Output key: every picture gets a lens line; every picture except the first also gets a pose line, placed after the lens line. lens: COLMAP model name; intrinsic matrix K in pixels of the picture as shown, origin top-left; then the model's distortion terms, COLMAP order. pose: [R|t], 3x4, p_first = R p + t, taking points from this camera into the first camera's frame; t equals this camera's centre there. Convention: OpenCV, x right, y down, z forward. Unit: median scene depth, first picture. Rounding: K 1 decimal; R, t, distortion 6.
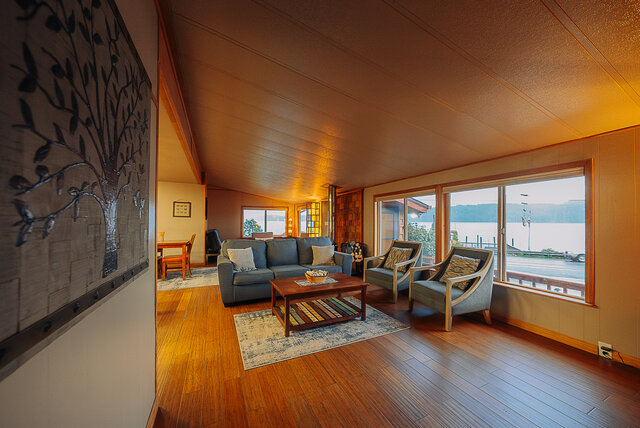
lens RADIAL K [[225.5, 0, 317.0], [0, 225.5, 218.2], [0, 0, 1]] dist [-0.000351, -0.000004]
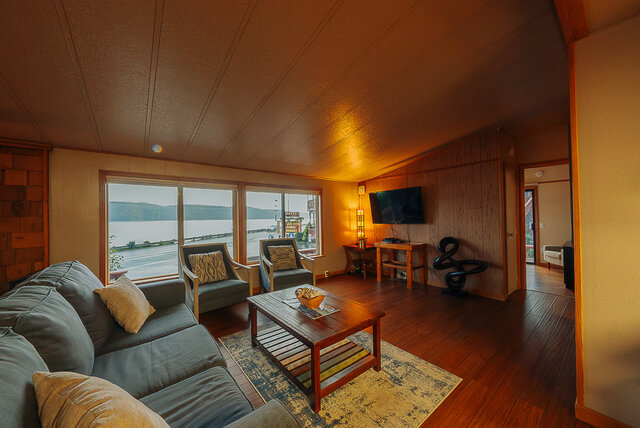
lens RADIAL K [[225.5, 0, 317.0], [0, 225.5, 218.2], [0, 0, 1]] dist [-0.000351, -0.000004]
pose [[-0.210775, -0.005798, 0.977517, -0.560733], [-0.002901, 0.999982, 0.005305, -0.002035], [-0.977530, -0.001718, -0.210788, 0.906797]]
